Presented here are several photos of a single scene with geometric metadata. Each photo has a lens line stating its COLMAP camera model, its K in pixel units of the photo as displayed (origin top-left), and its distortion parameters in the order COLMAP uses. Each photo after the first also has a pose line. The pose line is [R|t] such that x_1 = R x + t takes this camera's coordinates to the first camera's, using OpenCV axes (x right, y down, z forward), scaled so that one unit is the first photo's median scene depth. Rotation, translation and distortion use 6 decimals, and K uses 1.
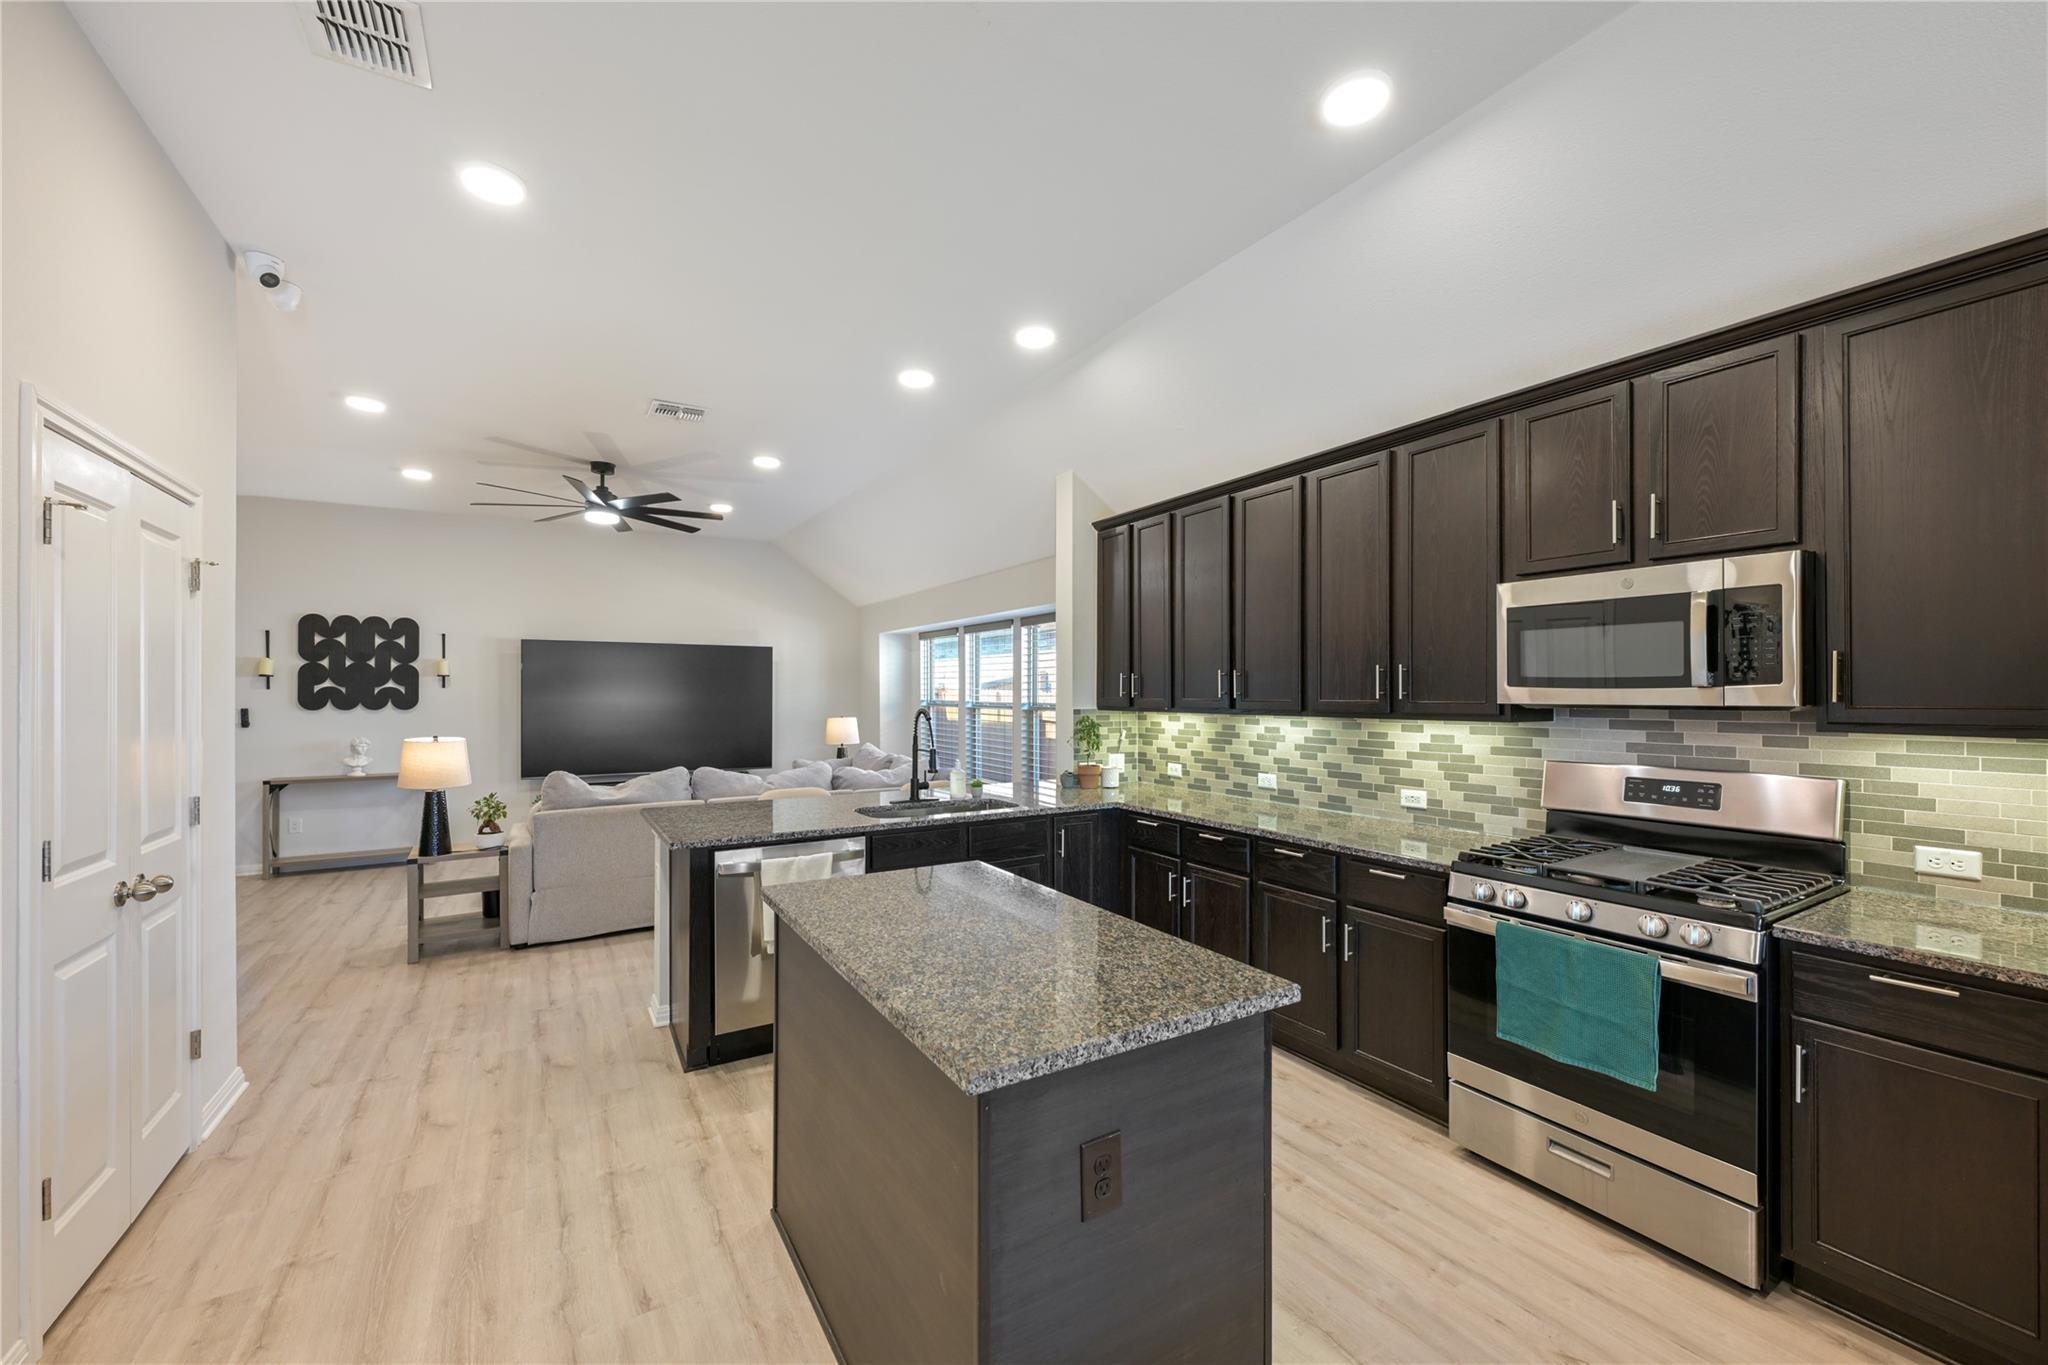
lens RADIAL K [[806.3, 0, 1025.0], [0, 806.3, 690.2], [0, 0, 1]] dist [0.000635, -0.000224]
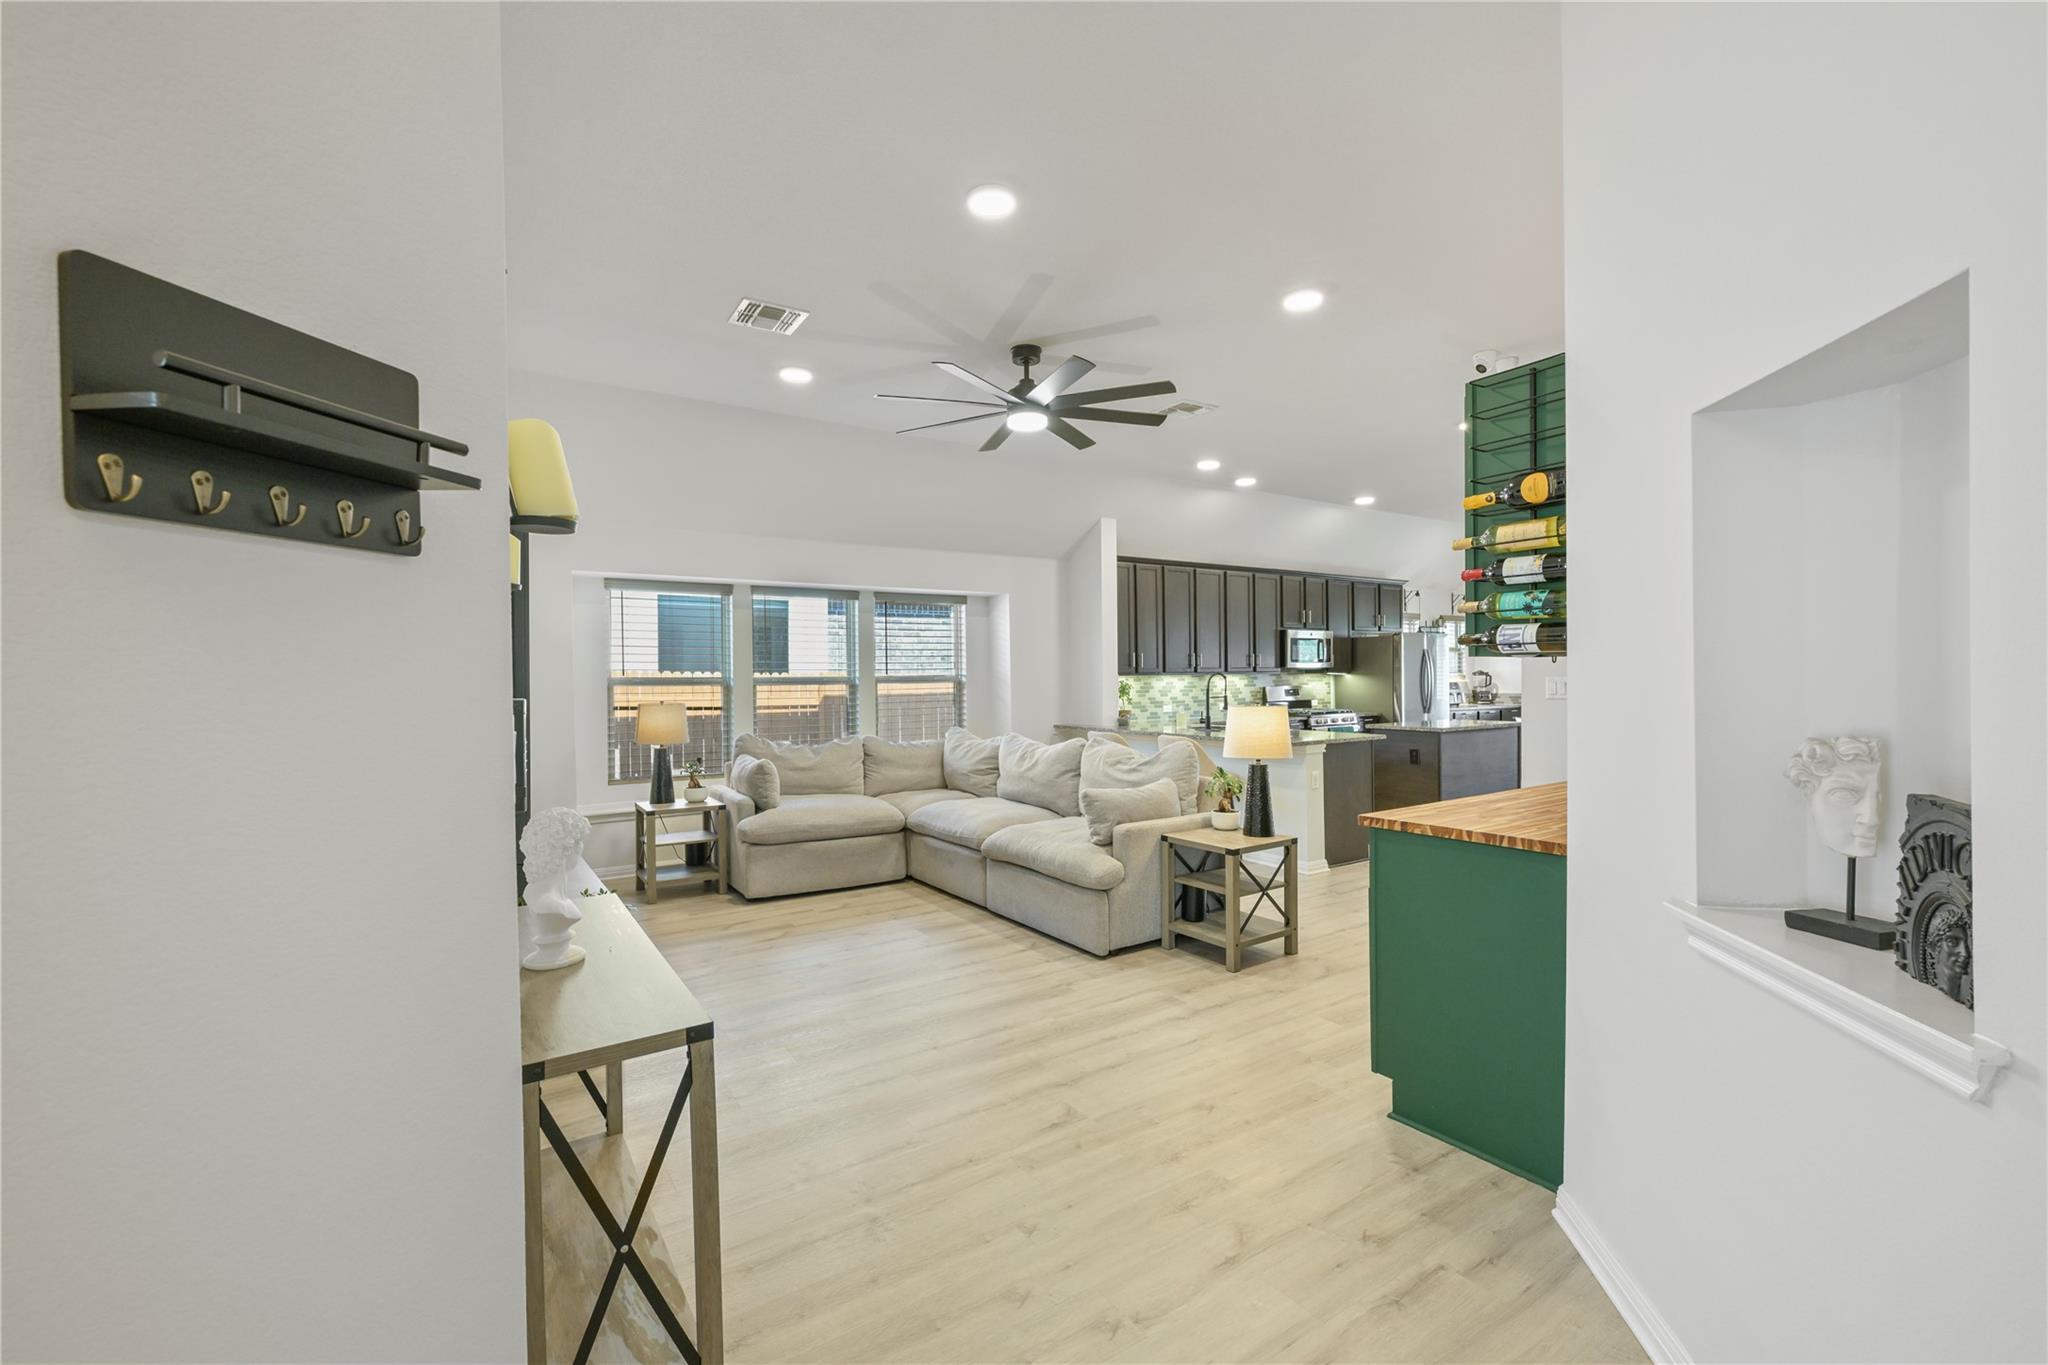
lens RADIAL K [[873.0, 0, 1027.1], [0, 873.0, 688.6], [0, 0, 1]] dist [-0.000125, -0.000215]
pose [[-0.044088, -0.013685, 0.998934, -1.604027], [0.007651, 0.999872, 0.014036, 0.024870], [-0.998998, 0.008262, -0.043978, 1.249824]]
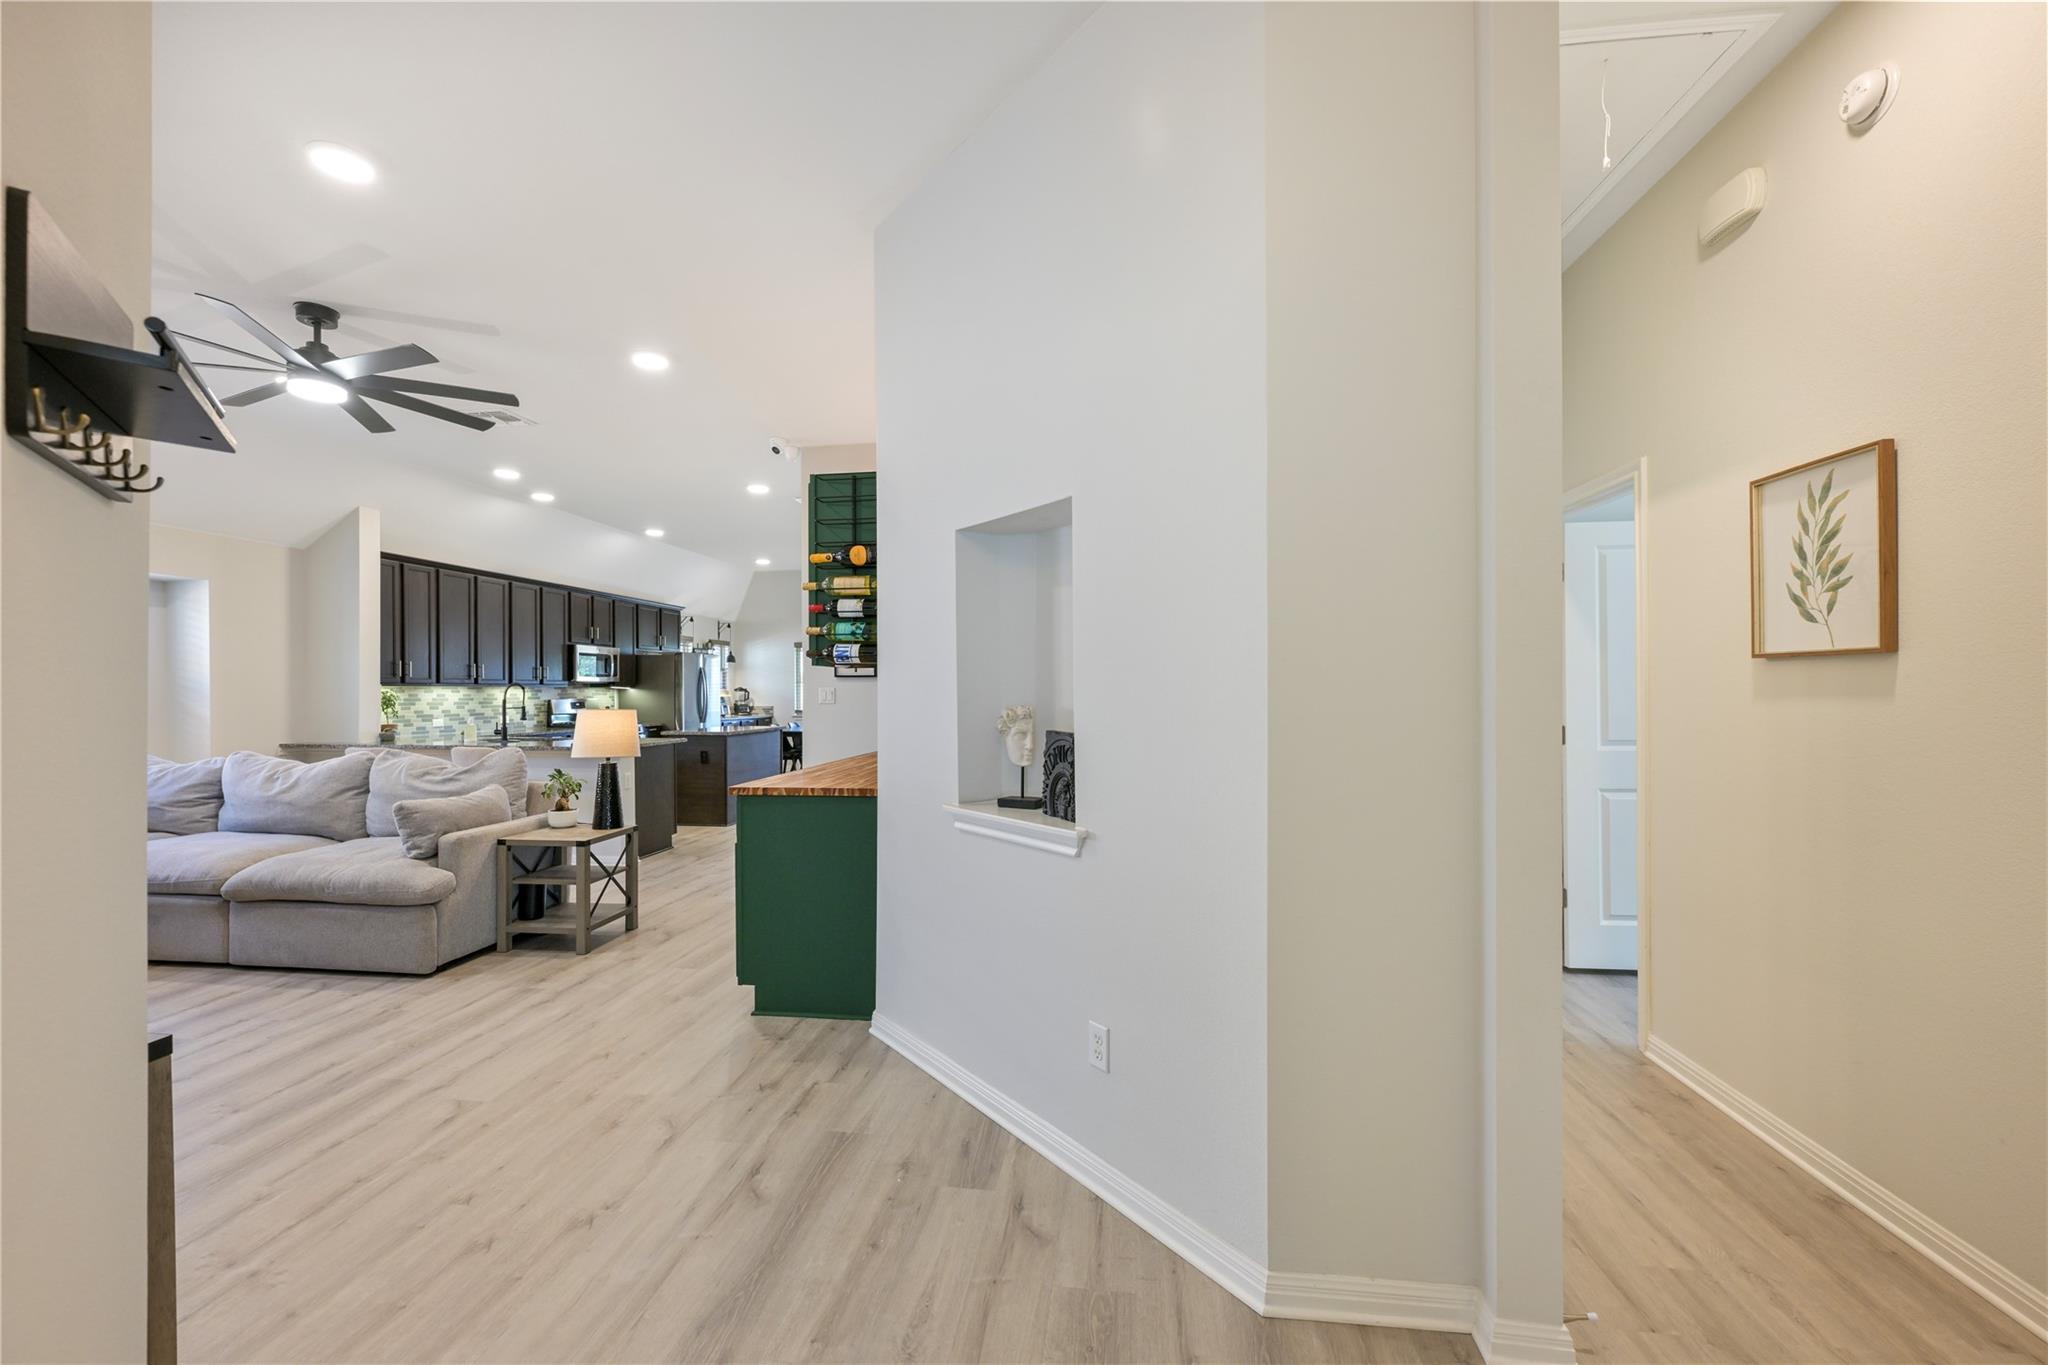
lens RADIAL K [[806.6, 0, 1026.7], [0, 806.6, 687.4], [0, 0, 1]] dist [0.001090, 0.000313]
pose [[-0.778743, 0.005187, 0.627322, -1.667435], [0.001112, 0.999976, -0.006888, 0.038758], [-0.627343, -0.004666, -0.778729, 1.383952]]
